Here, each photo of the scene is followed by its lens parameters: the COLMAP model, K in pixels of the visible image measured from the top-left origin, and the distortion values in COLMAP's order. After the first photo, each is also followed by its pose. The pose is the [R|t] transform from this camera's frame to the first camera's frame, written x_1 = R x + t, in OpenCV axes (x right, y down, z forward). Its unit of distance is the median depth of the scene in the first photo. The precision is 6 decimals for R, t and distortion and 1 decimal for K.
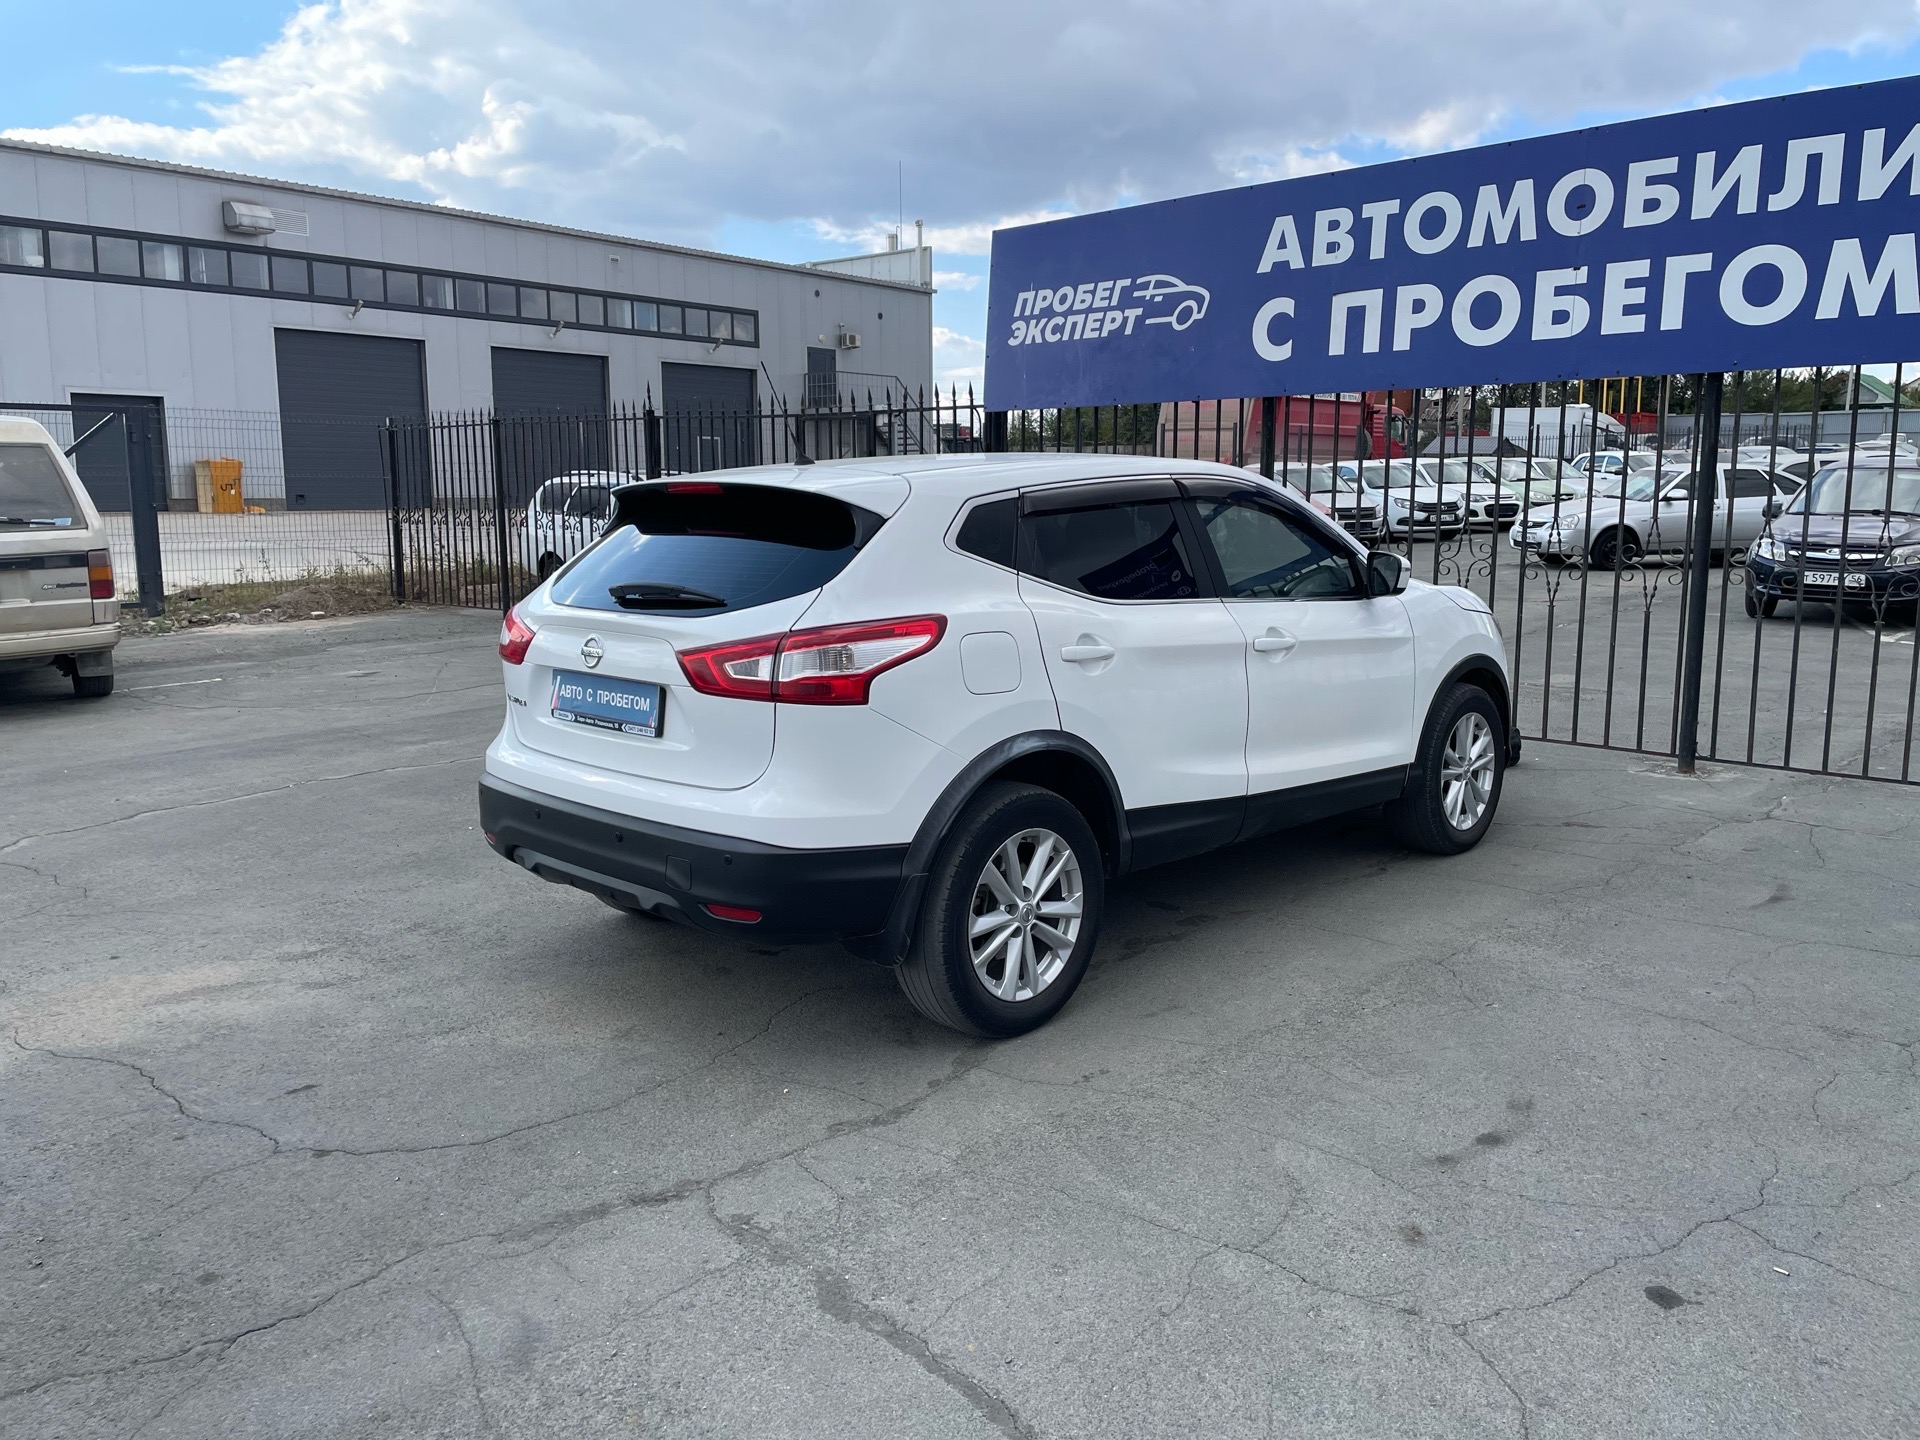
lens RADIAL K [[1438.8, 0, 964.7], [0, 1438.8, 703.8], [0, 0, 1]] dist [0.090200, -0.112983]
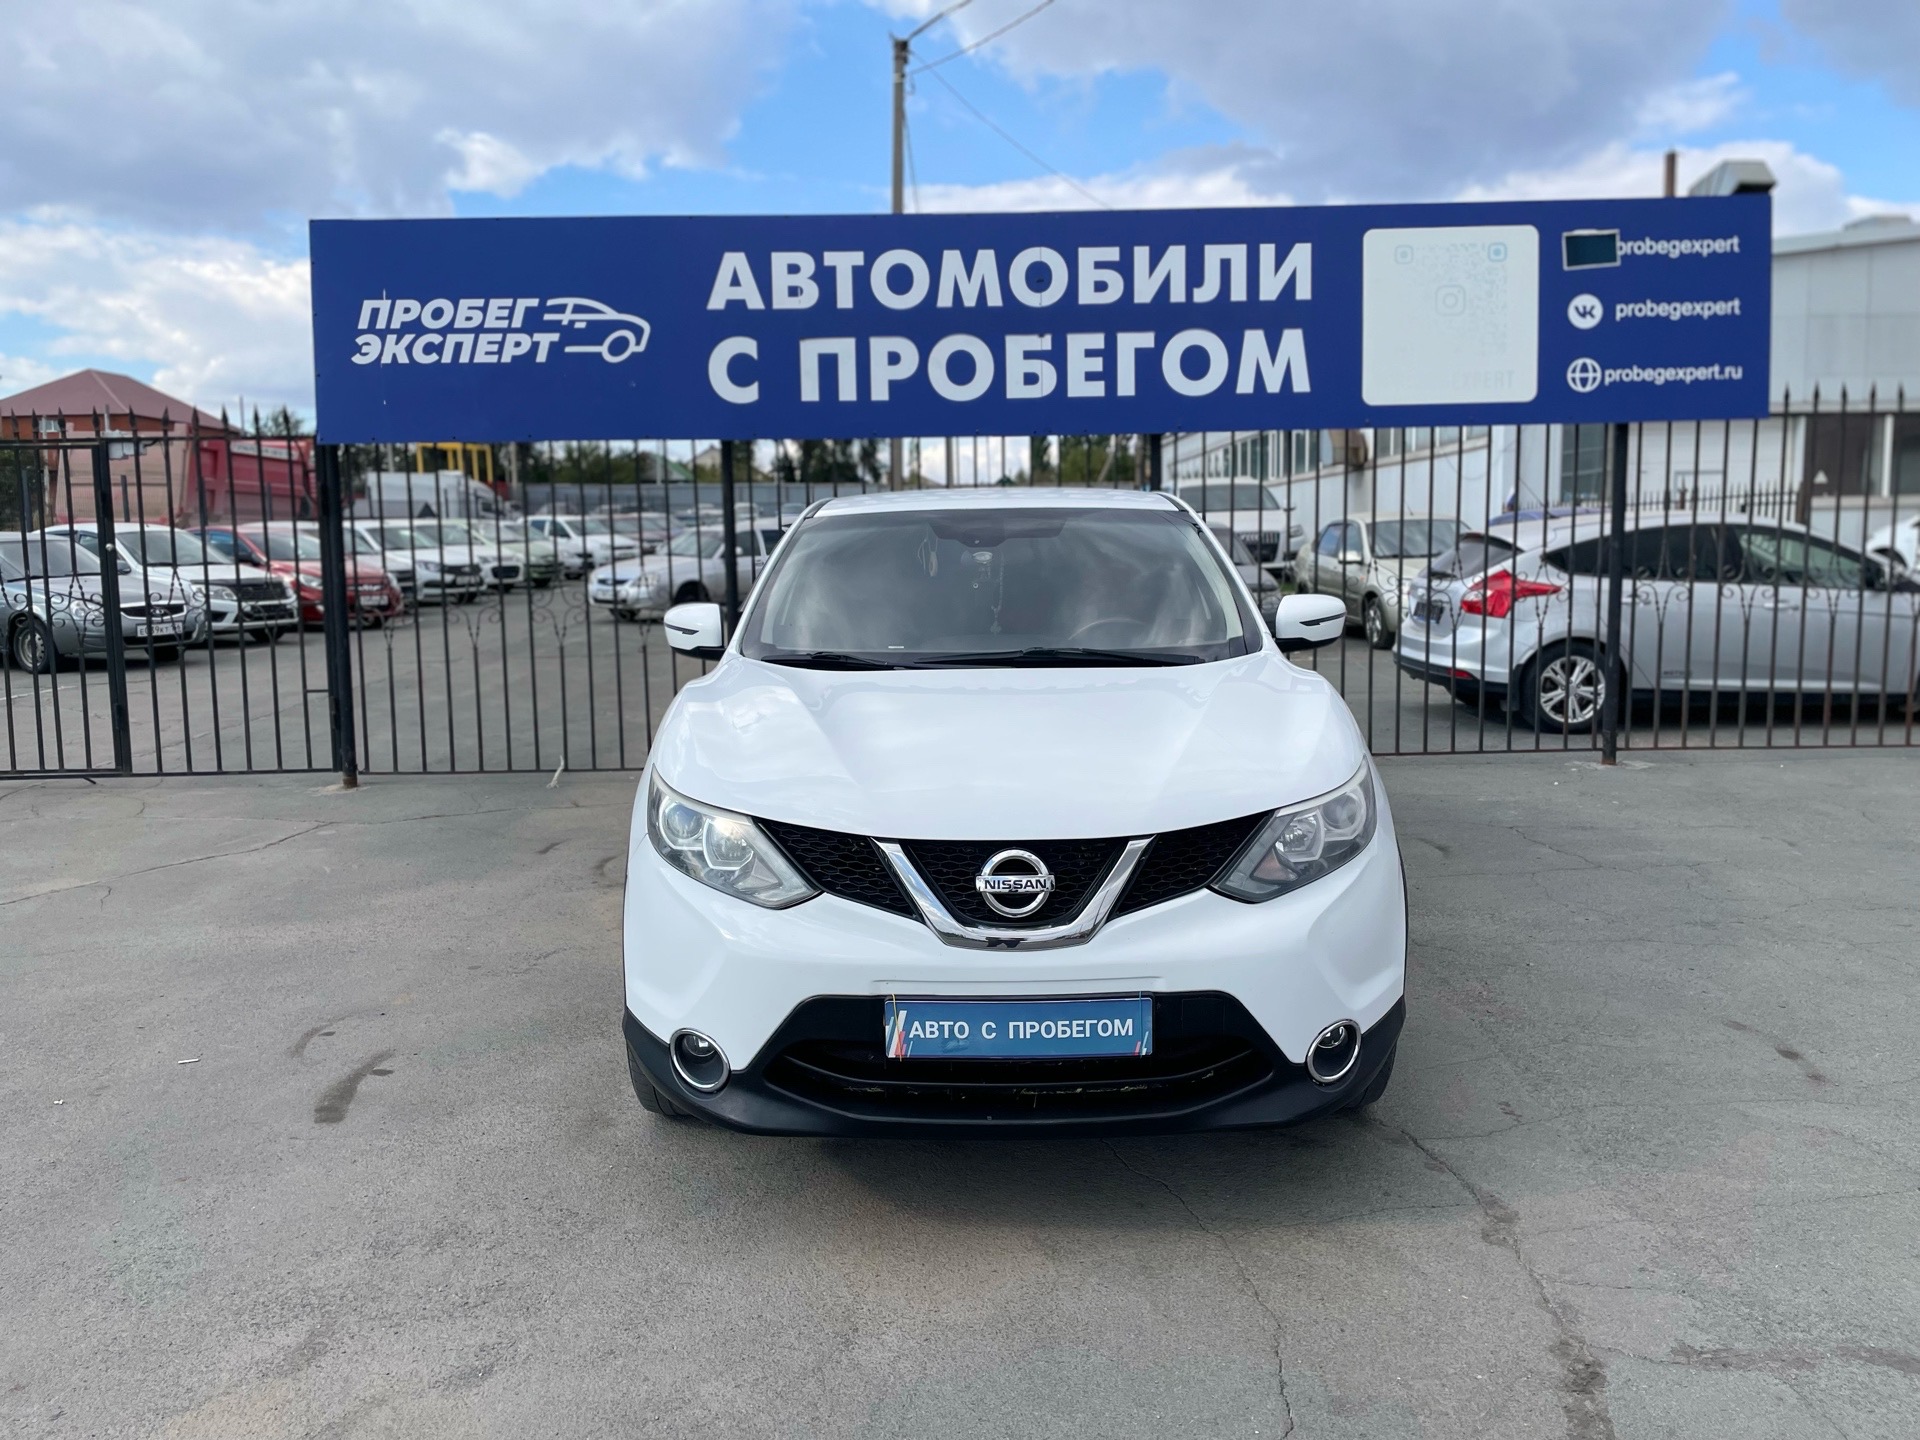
lens RADIAL K [[1438.8, 0, 967.8], [0, 1438.8, 711.6], [0, 0, 1]] dist [0.090200, -0.112983]
pose [[0.718489, -0.091395, 0.689508, -0.414106], [0.119053, 0.992859, 0.007548, -0.028927], [-0.685274, 0.076664, 0.724239, 0.264933]]
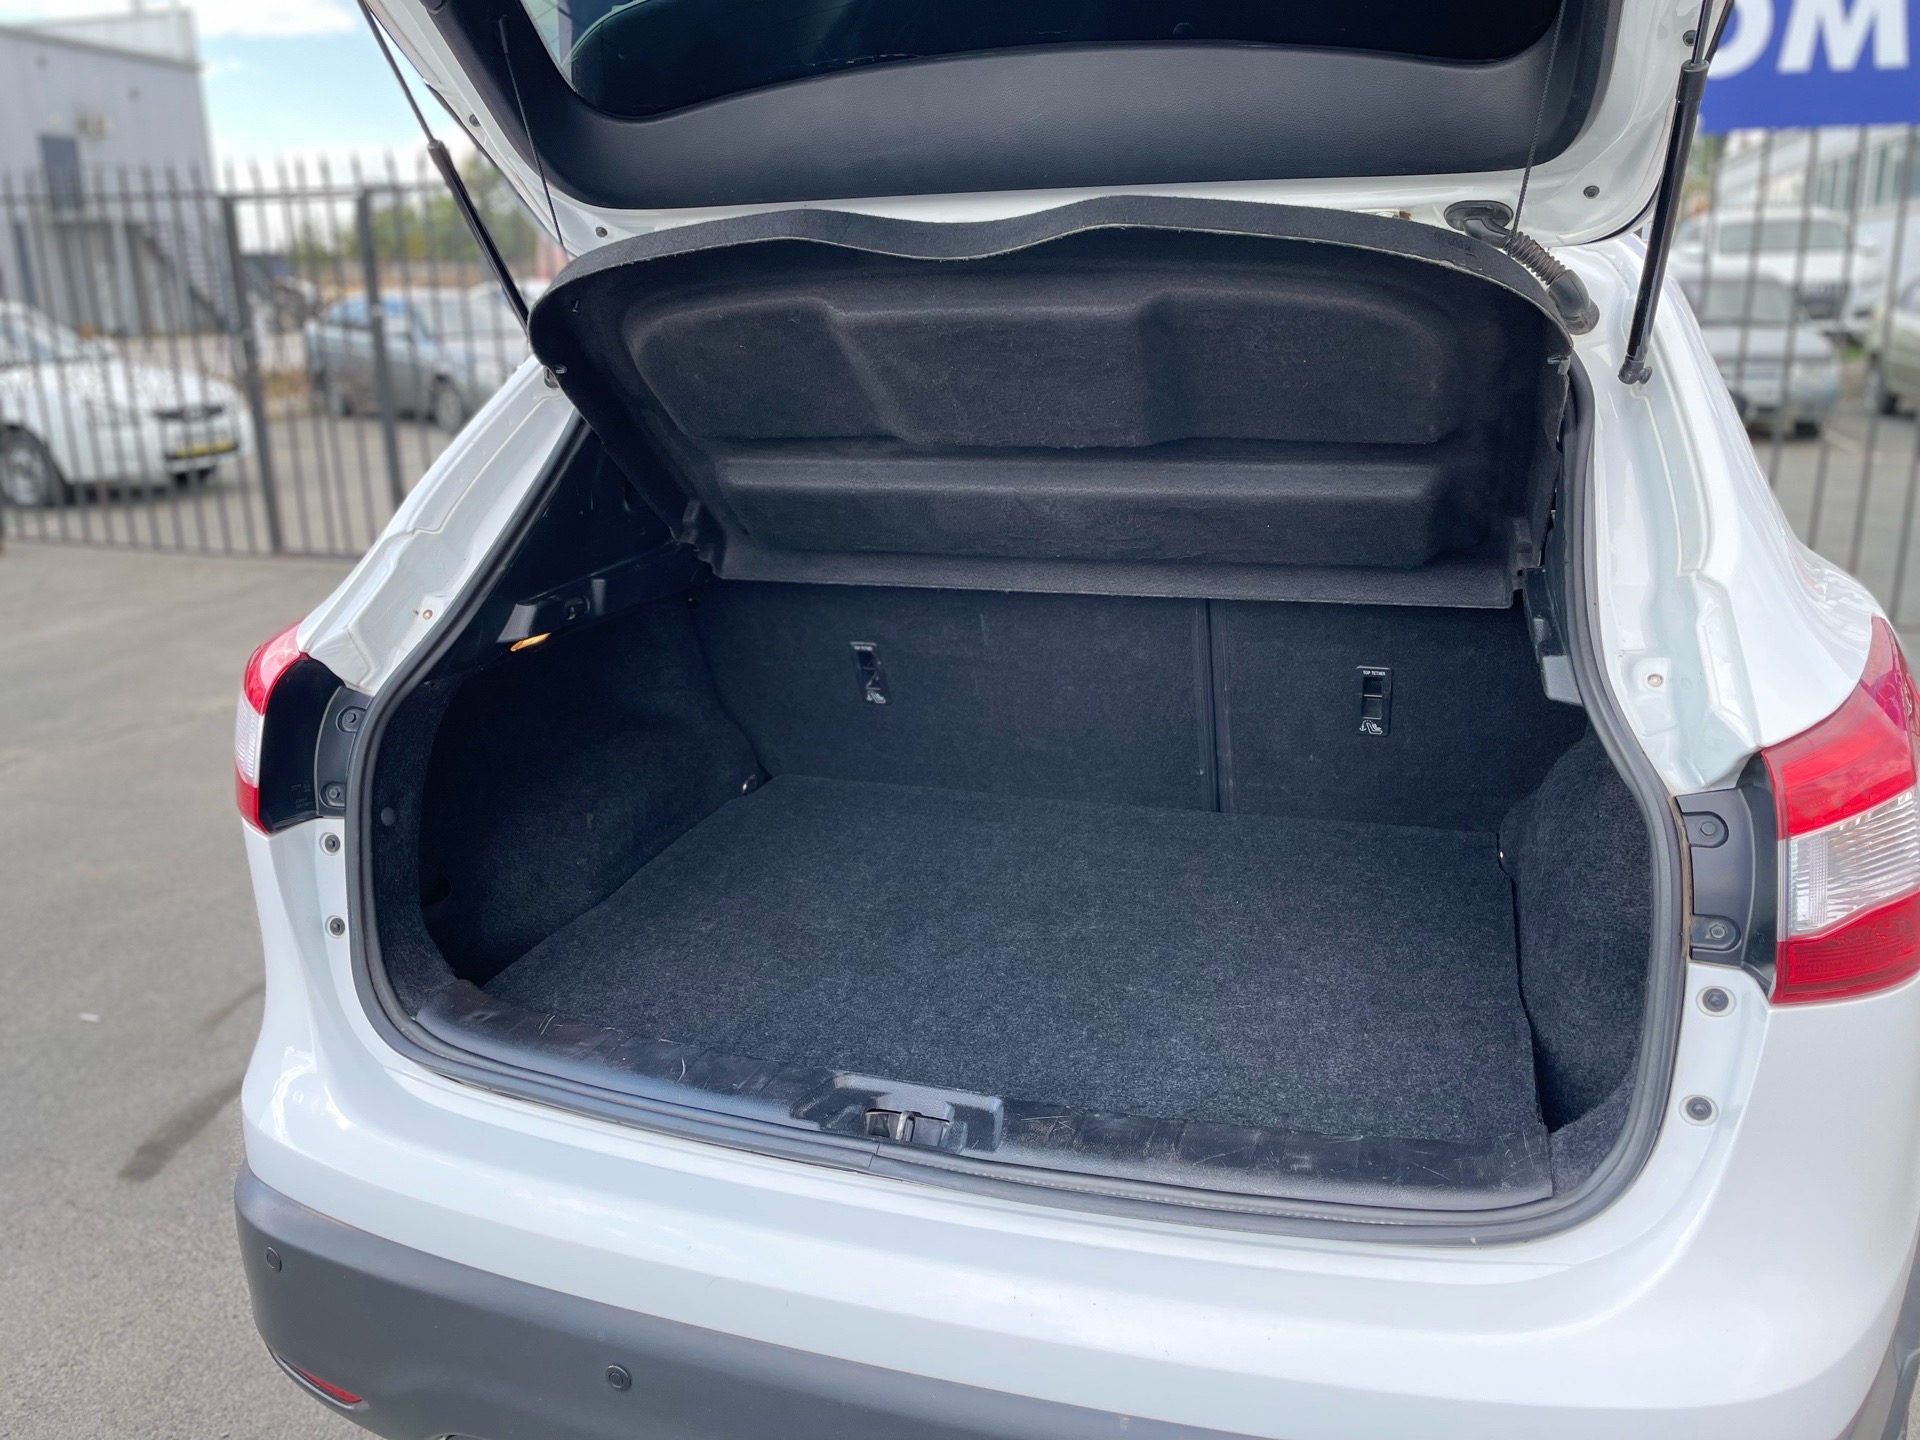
lens RADIAL K [[1438.8, 0, 962.2], [0, 1438.8, 716.8], [0, 0, 1]] dist [0.090200, -0.112983]
pose [[0.901987, -0.132245, 0.411012, -0.187891], [0.080351, 0.986722, 0.141150, -0.055863], [-0.424221, -0.094290, 0.900636, 0.394888]]
